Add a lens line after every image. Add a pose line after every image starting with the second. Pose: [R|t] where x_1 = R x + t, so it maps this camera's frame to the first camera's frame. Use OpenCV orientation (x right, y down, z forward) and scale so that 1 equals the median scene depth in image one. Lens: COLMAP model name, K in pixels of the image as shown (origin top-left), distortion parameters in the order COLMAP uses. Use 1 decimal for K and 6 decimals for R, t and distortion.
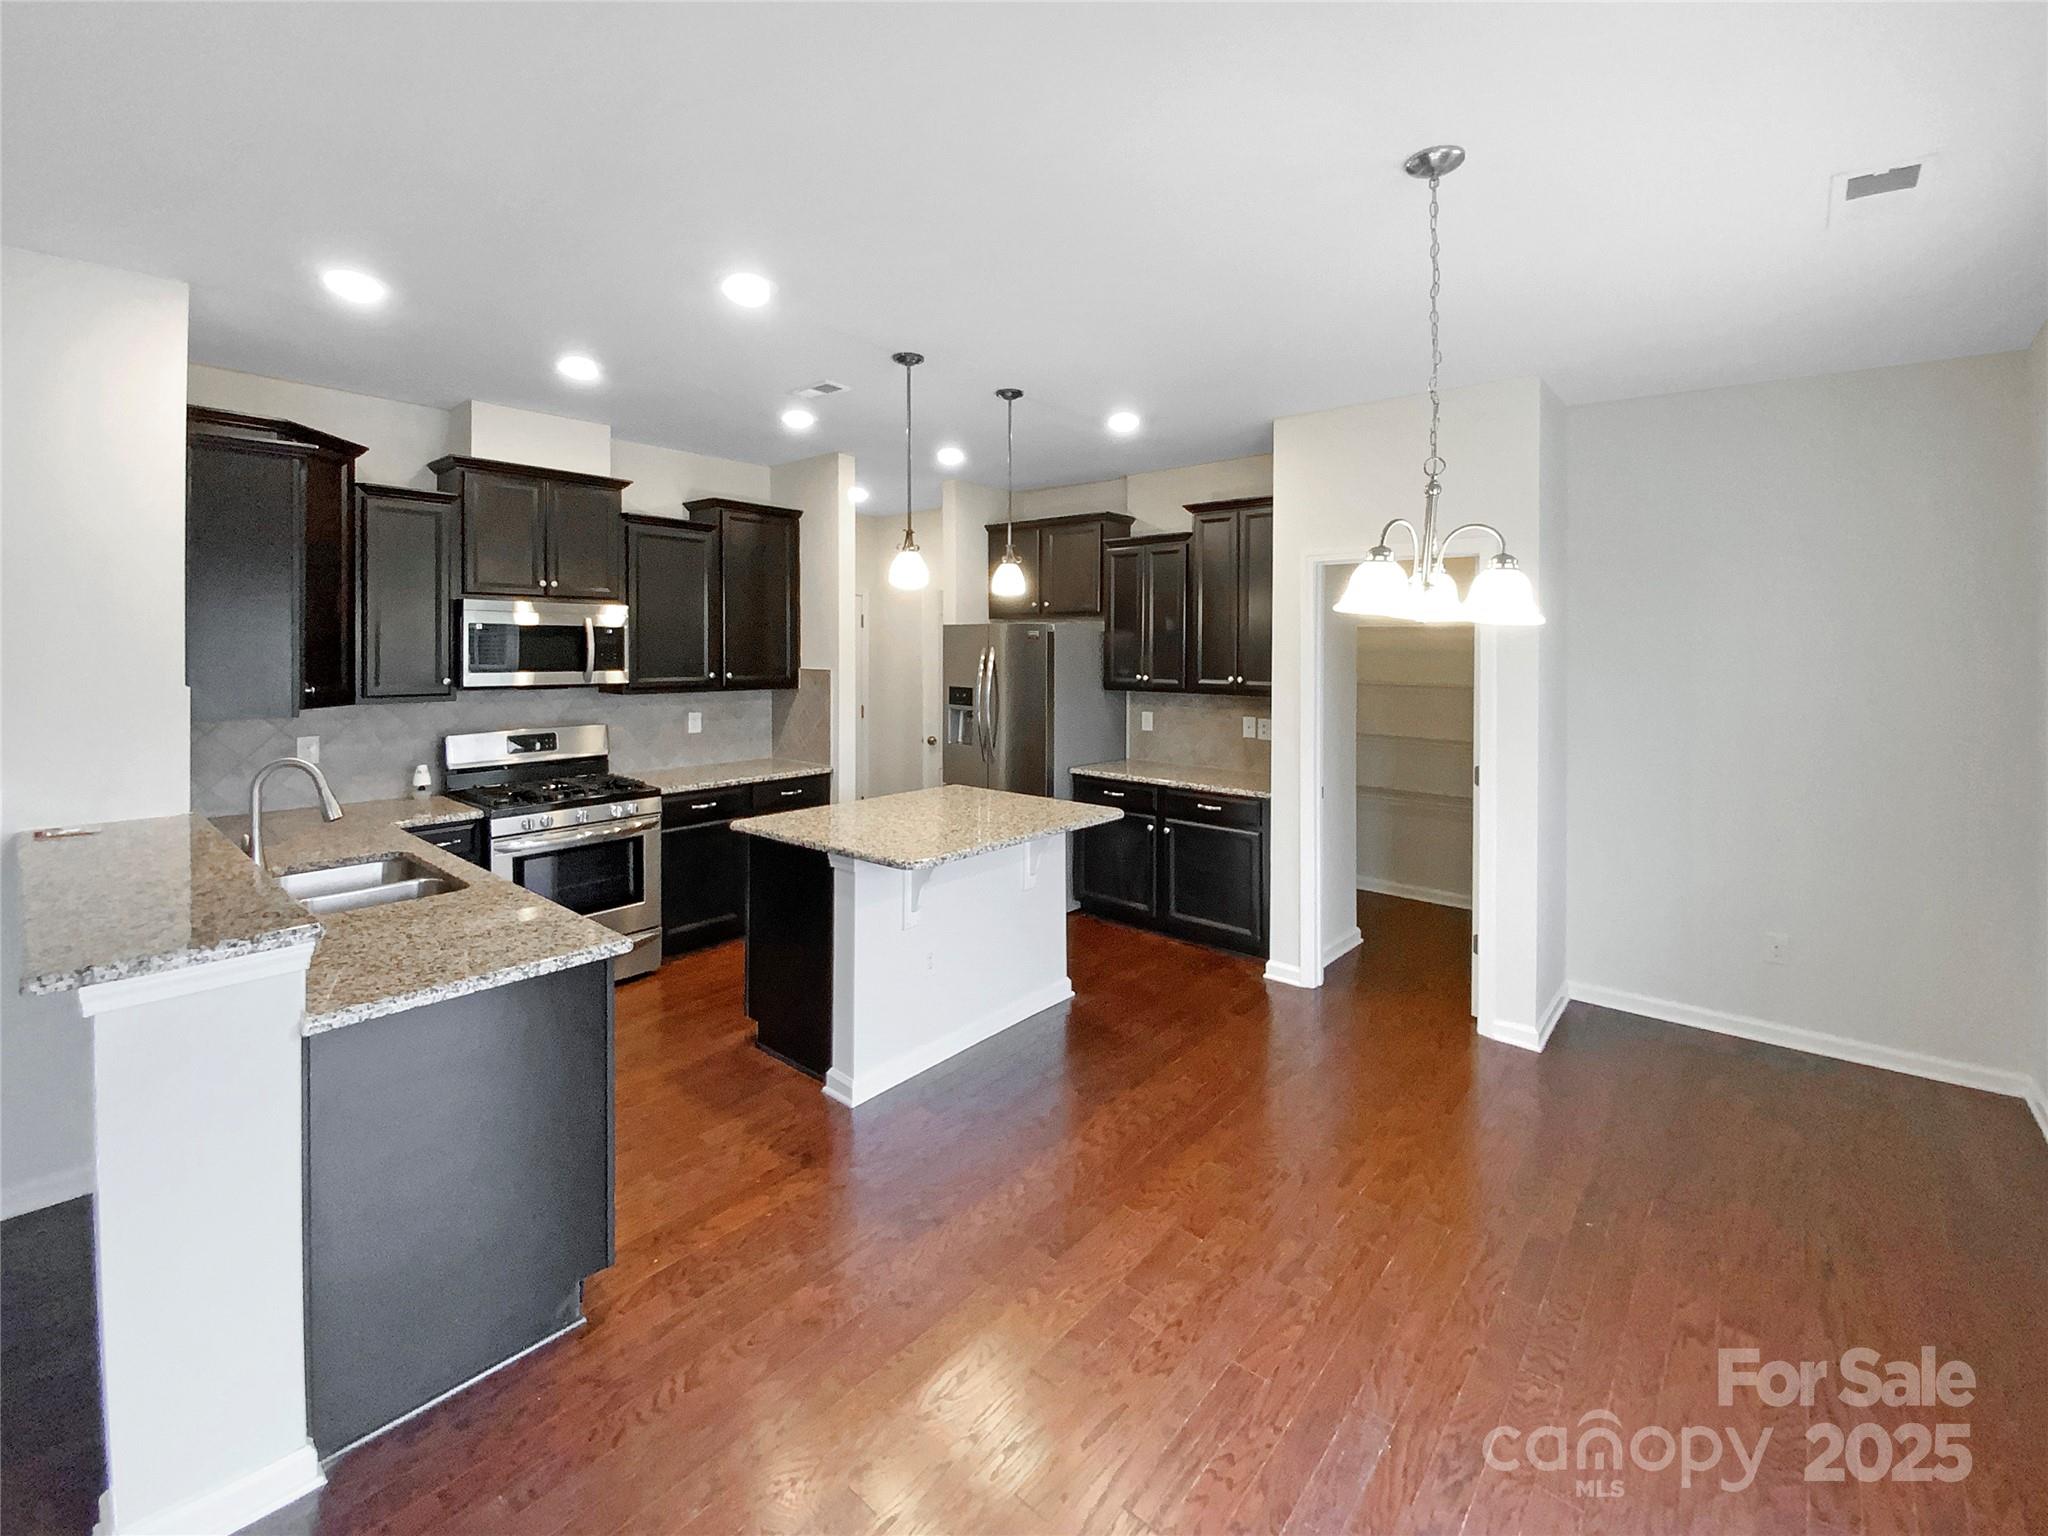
lens RADIAL K [[830.8, 0, 1018.1], [0, 830.8, 759.5], [0, 0, 1]] dist [-0.002648, -0.000625]
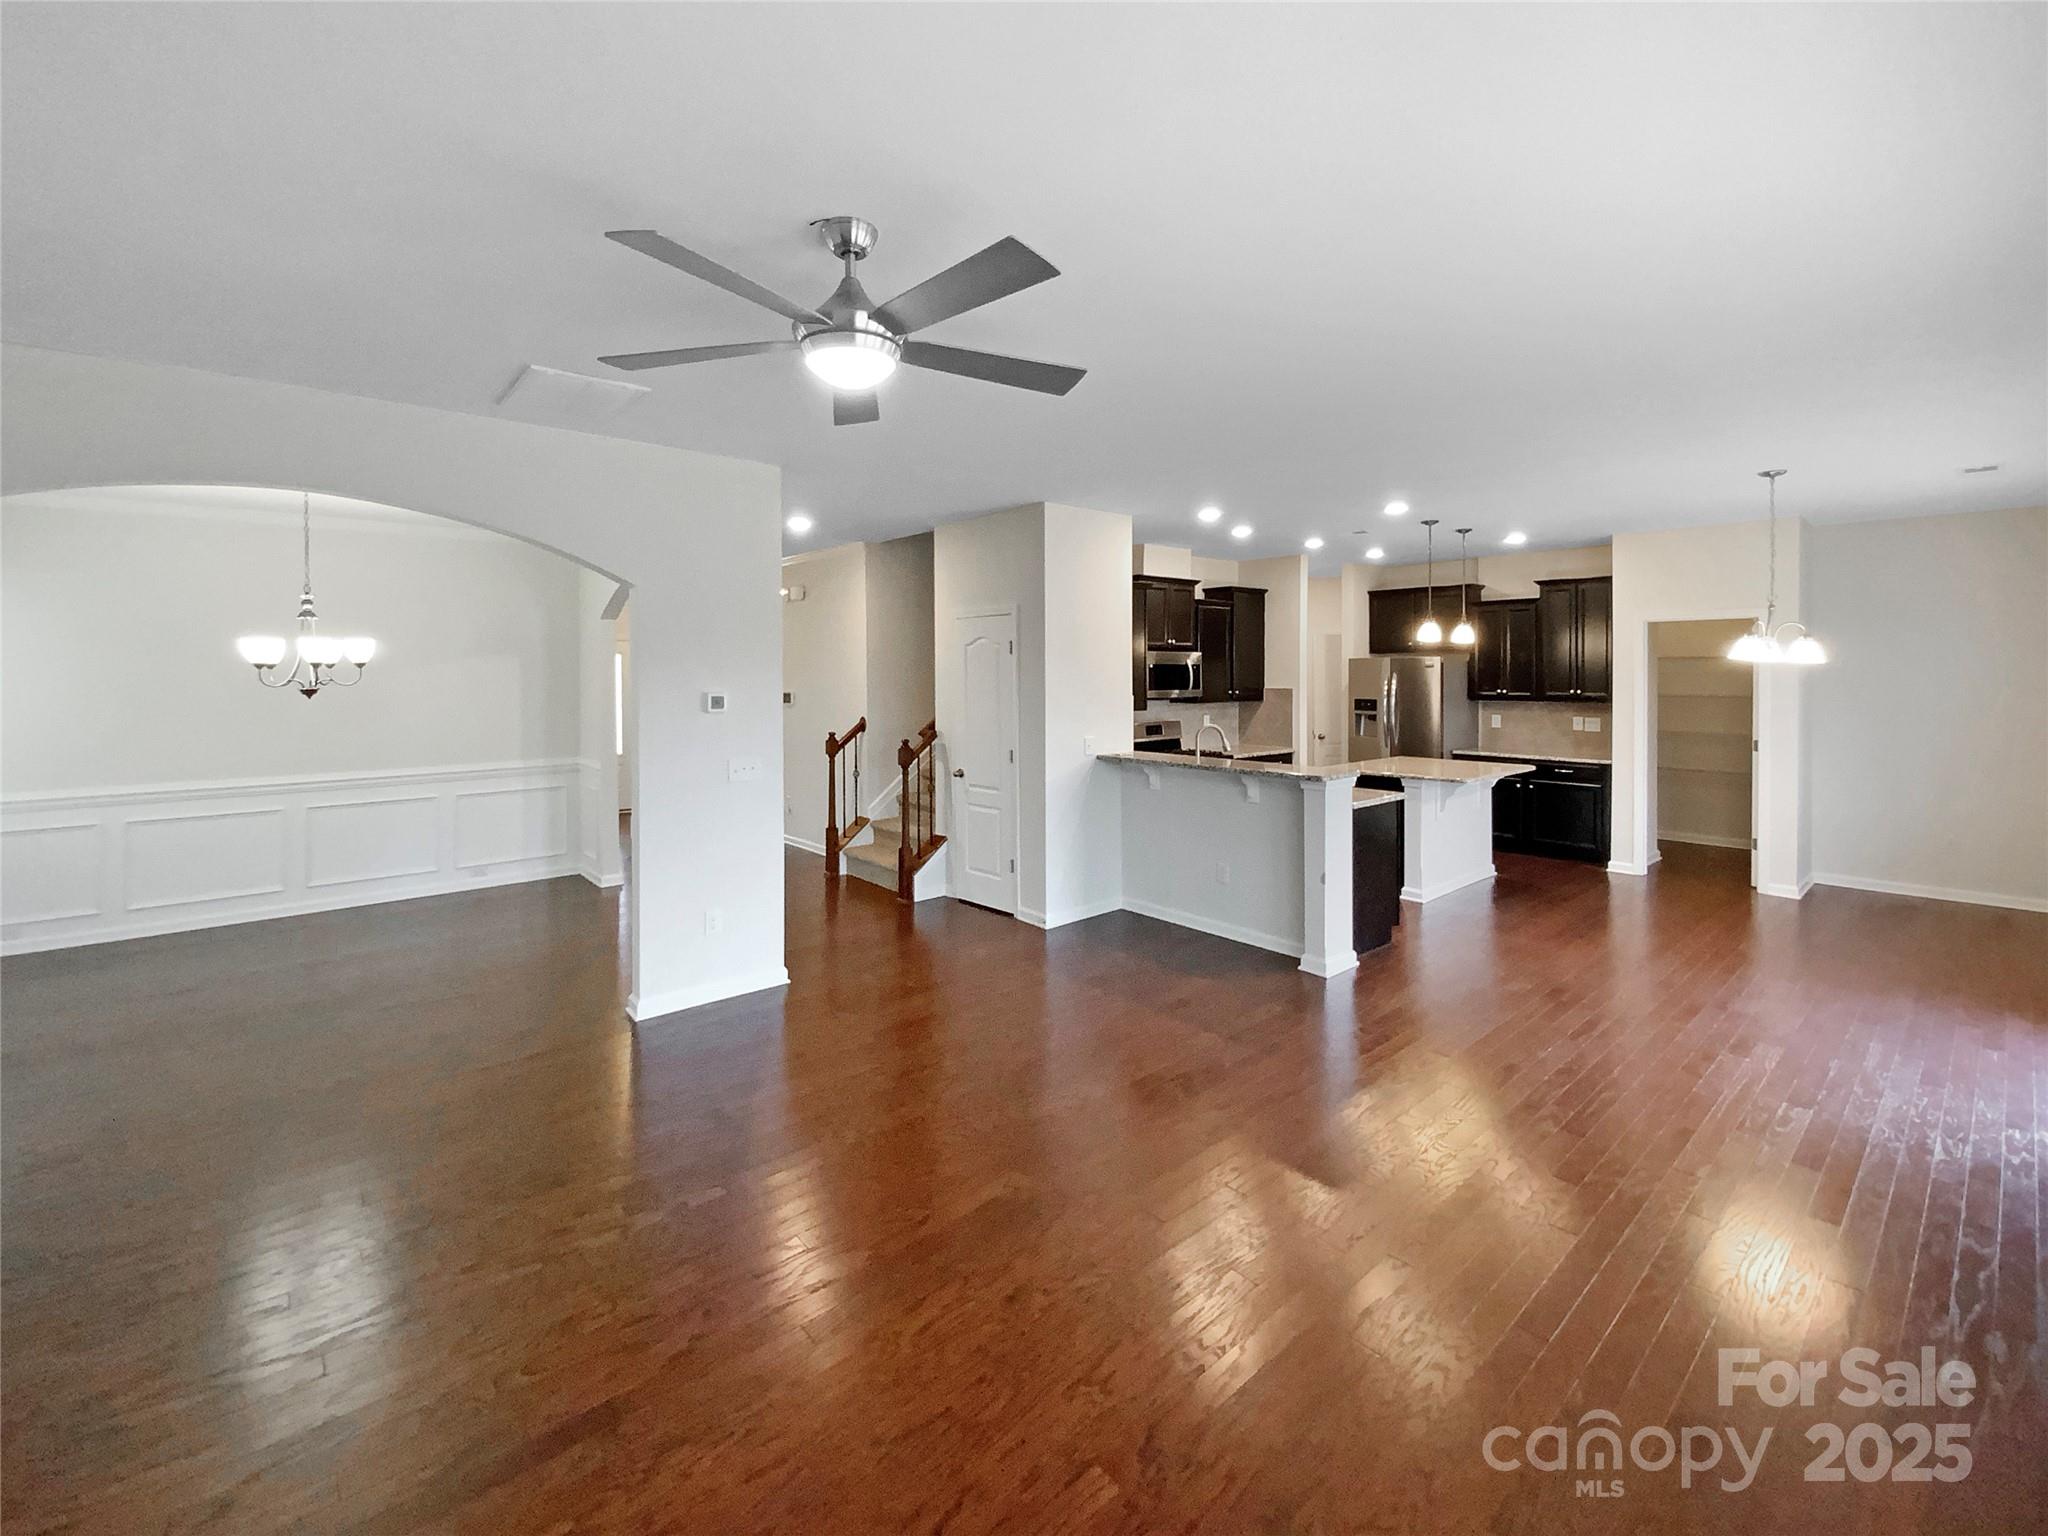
lens RADIAL K [[830.8, 0, 1030.1], [0, 830.8, 780.2], [0, 0, 1]] dist [-0.002648, -0.000625]
pose [[0.983893, 0.010416, -0.178454, -0.498895], [-0.010388, 0.999945, 0.001088, 0.083105], [0.178456, 0.000784, 0.983948, -0.766127]]
